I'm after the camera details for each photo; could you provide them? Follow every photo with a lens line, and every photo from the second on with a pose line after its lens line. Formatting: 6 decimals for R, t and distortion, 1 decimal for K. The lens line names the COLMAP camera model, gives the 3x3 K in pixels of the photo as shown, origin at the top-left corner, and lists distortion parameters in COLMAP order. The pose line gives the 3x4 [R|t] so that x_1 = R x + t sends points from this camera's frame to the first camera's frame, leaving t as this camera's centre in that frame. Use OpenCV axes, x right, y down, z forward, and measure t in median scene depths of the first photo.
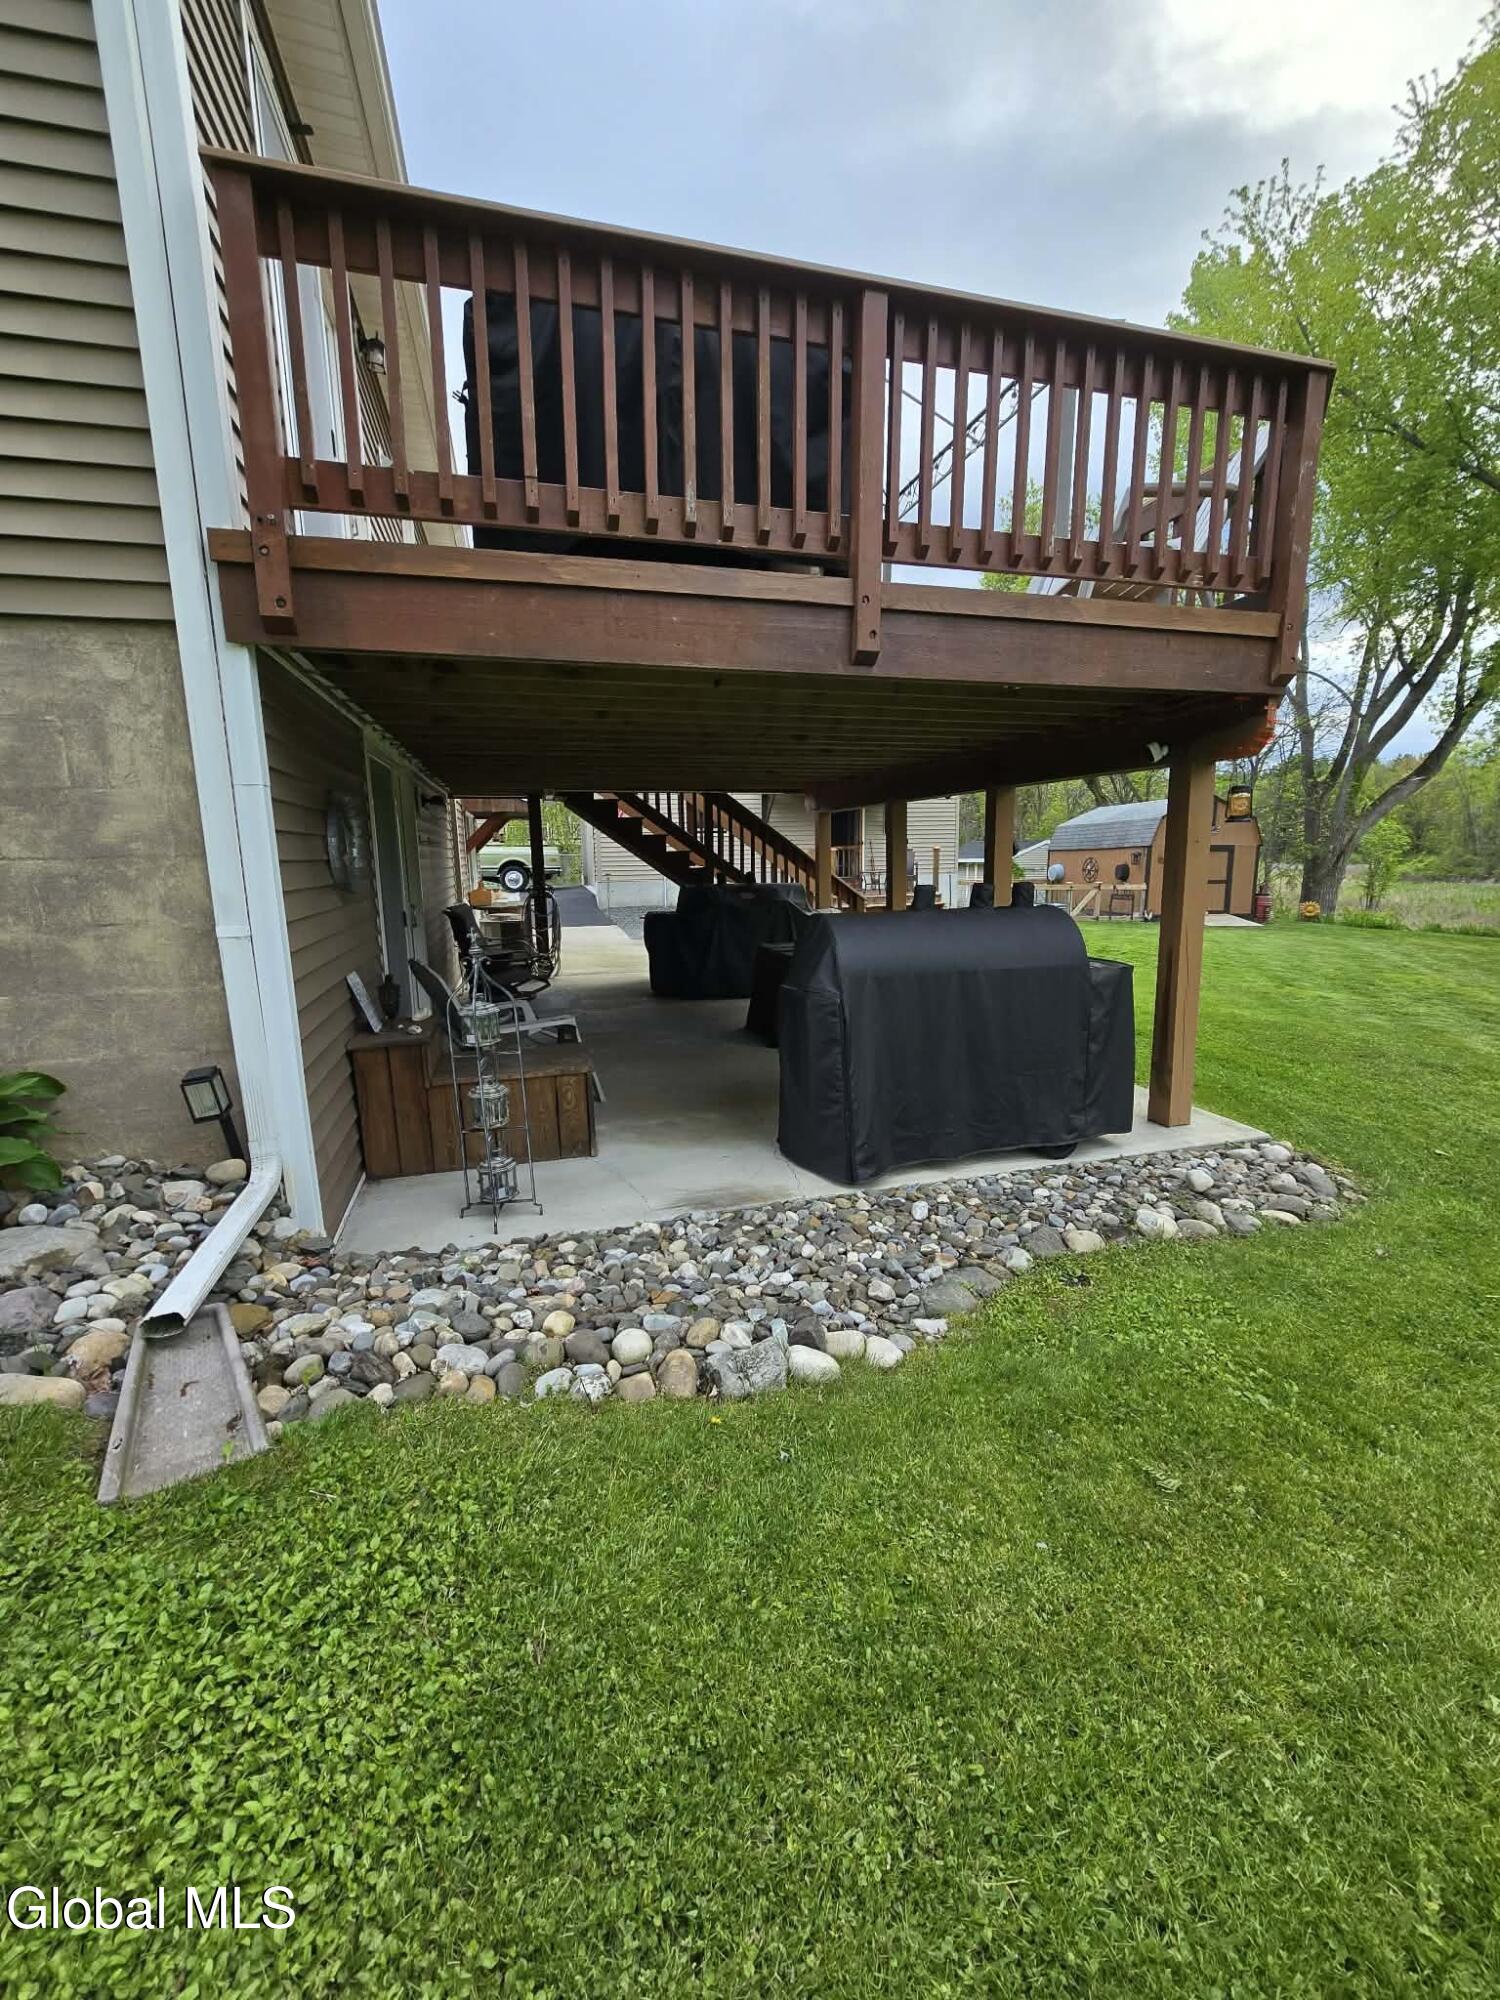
lens RADIAL K [[816.4, 0, 750.0], [0, 816.4, 1000.0], [0, 0, 1]] dist [-0.000036, -0.000007]
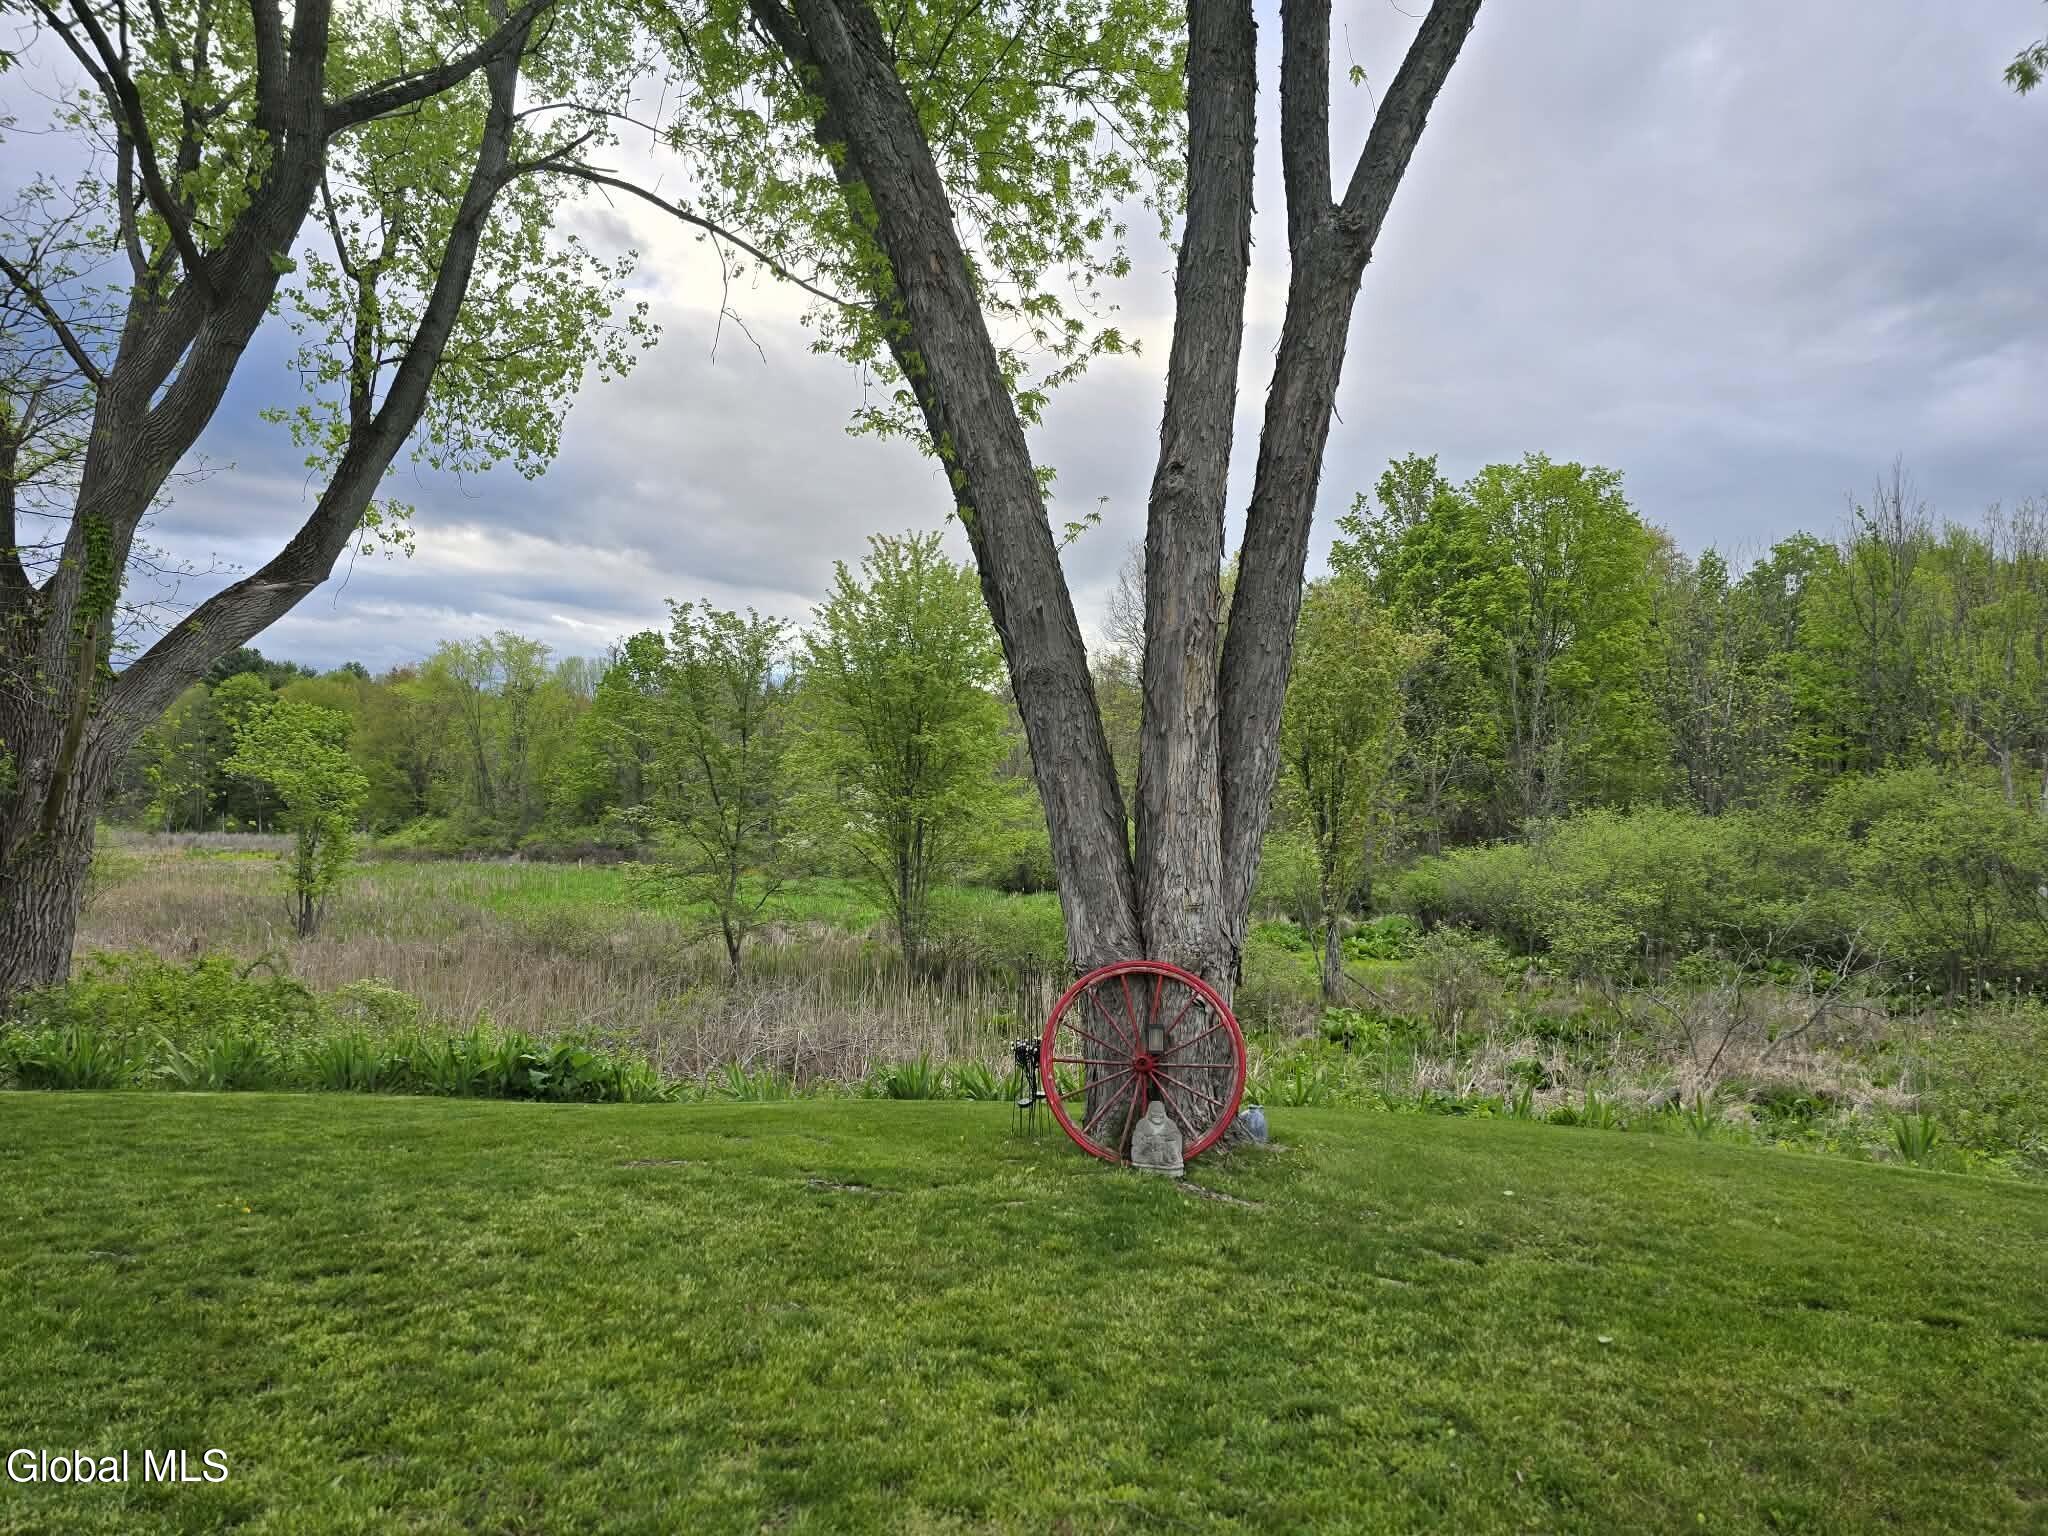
lens RADIAL K [[836.0, 0, 1021.6], [0, 836.0, 773.8], [0, 0, 1]] dist [-0.000036, -0.000007]
pose [[0.321885, 0.064308, 0.944592, 0.413163], [0.166355, 0.978328, -0.123293, -0.063430], [-0.932049, 0.196823, 0.304212, 0.422421]]
